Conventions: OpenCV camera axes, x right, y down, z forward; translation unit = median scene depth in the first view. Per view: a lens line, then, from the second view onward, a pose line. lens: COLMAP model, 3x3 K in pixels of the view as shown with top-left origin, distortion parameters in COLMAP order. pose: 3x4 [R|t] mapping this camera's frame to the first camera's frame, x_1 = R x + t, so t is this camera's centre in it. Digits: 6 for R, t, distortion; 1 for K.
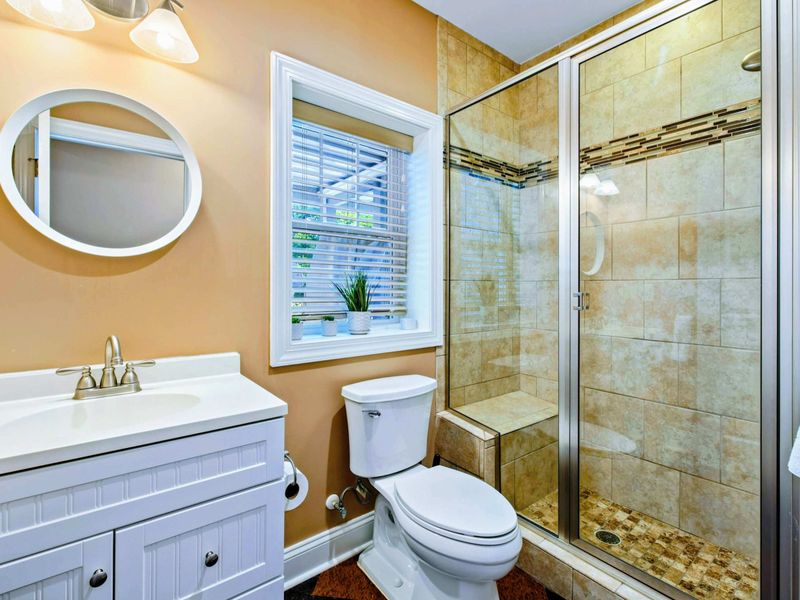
lens RADIAL K [[379.2, 0, 404.1], [0, 379.2, 291.7], [0, 0, 1]] dist [-0.003513, -0.000195]
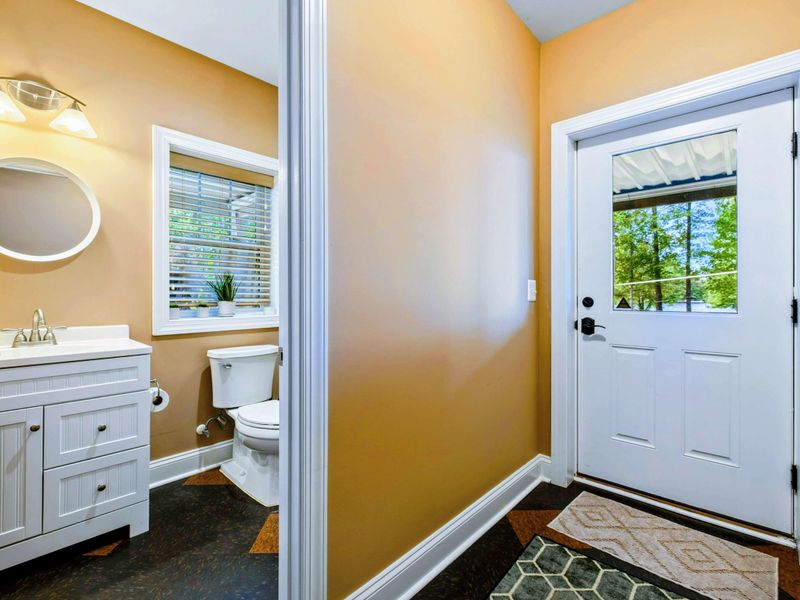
lens RADIAL K [[379.2, 0, 400.4], [0, 379.2, 298.6], [0, 0, 1]] dist [-0.003513, -0.000195]
pose [[0.989768, -0.002000, 0.142672, 0.386176], [0.001738, 0.999997, 0.001960, 0.048635], [-0.142675, -0.001692, 0.989768, -0.593887]]
